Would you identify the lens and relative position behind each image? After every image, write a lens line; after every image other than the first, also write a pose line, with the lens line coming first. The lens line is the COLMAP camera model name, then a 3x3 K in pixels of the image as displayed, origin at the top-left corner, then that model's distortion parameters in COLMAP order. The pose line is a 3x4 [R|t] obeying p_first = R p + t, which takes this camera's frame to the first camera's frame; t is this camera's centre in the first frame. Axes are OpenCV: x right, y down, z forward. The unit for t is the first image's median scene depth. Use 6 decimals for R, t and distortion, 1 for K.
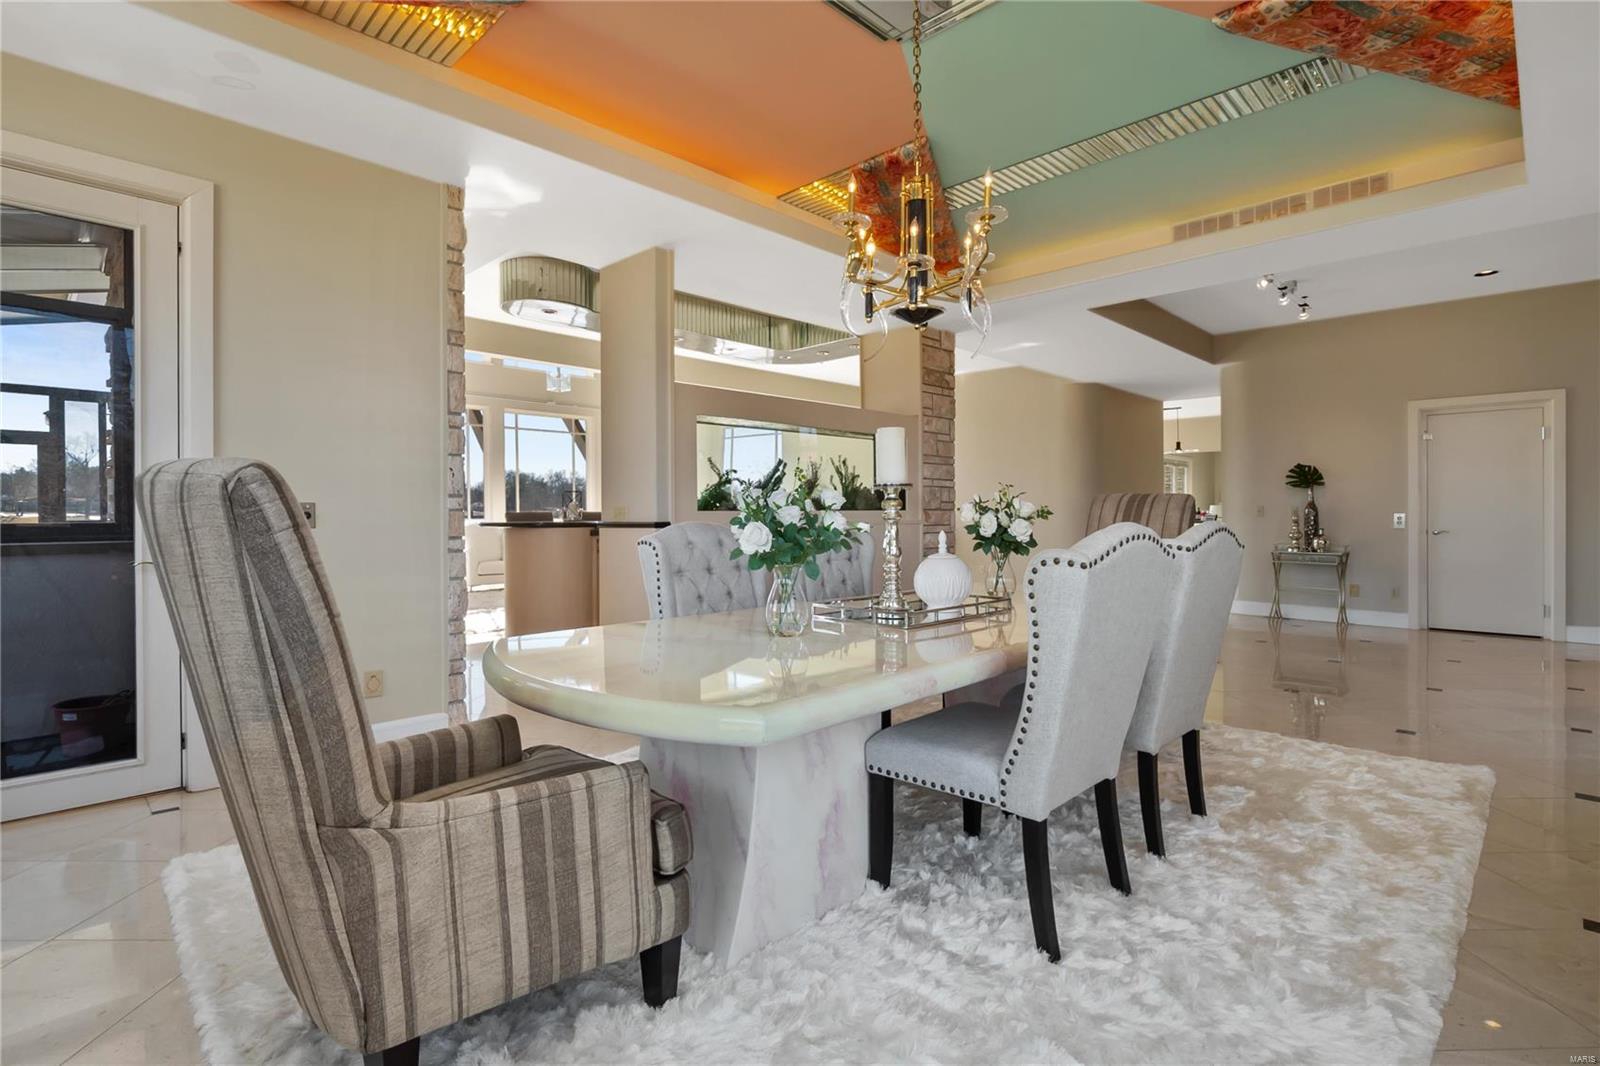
lens RADIAL K [[761.2, 0, 800.0], [0, 761.2, 533.0], [0, 0, 1]] dist [-0.007080, -0.001578]
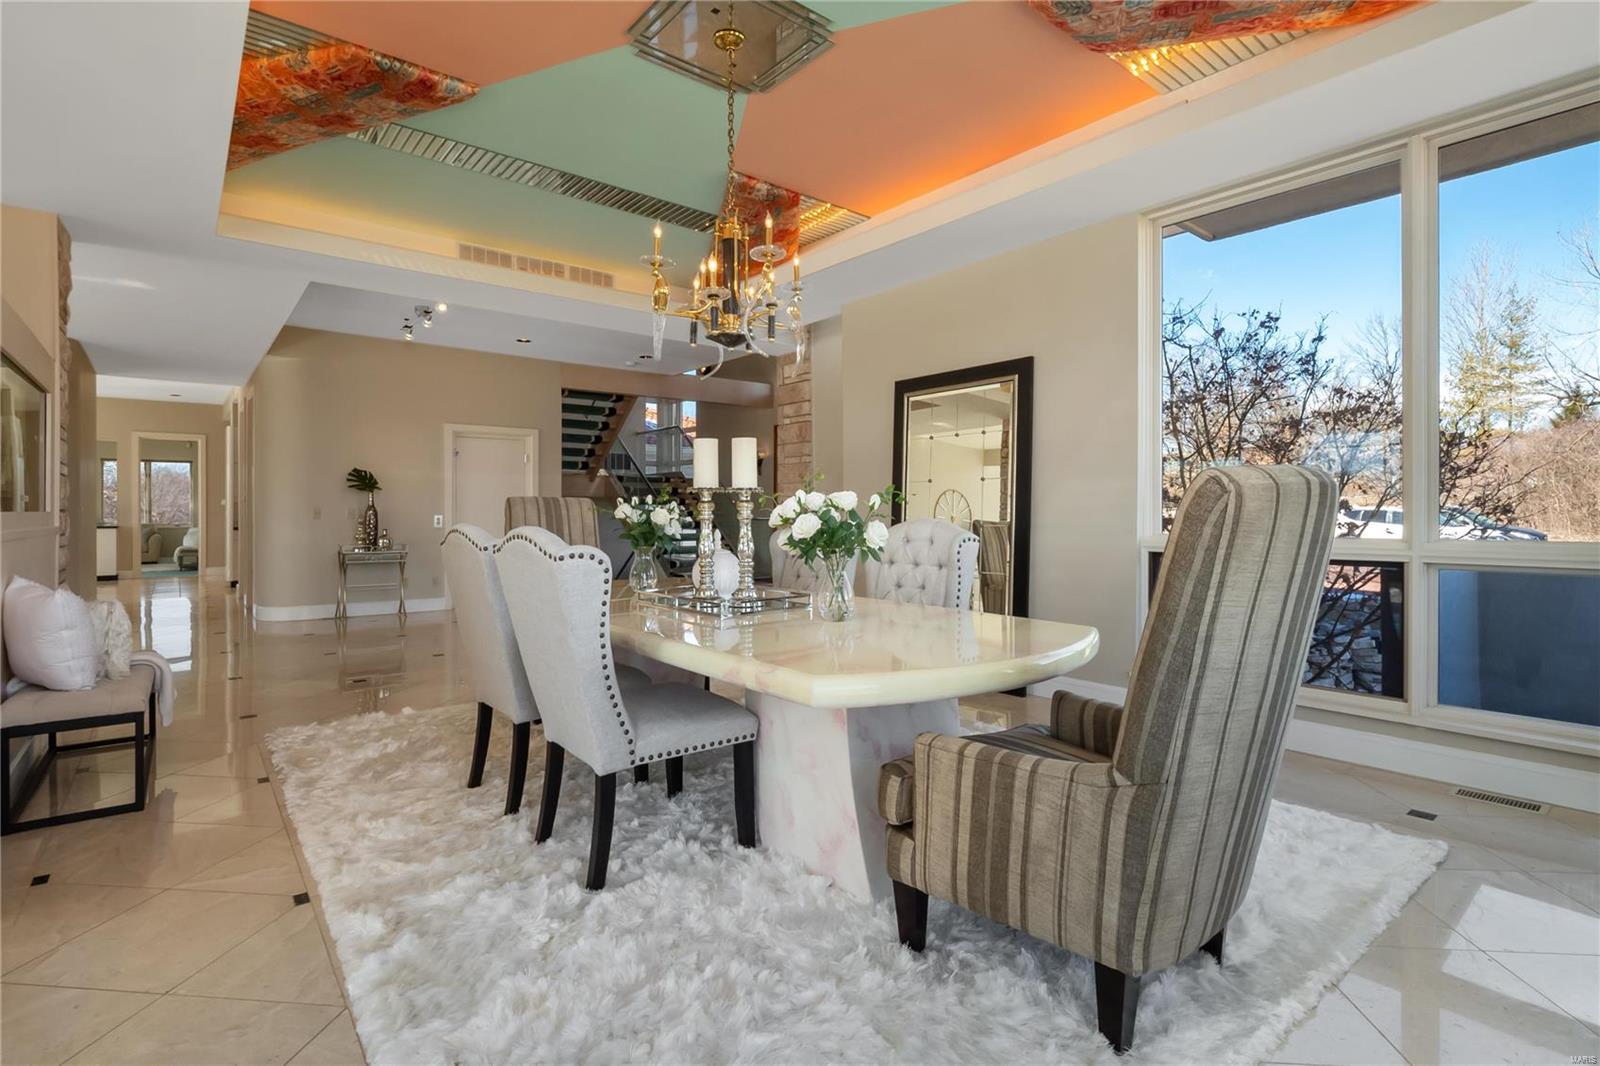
lens RADIAL K [[771.3, 0, 808.4], [0, 771.3, 517.6], [0, 0, 1]] dist [-0.006092, -0.001168]
pose [[0.107441, -0.004686, 0.994200, -0.356280], [0.027570, 0.999618, 0.001732, -0.007894], [-0.993829, 0.027224, 0.107529, 0.281709]]
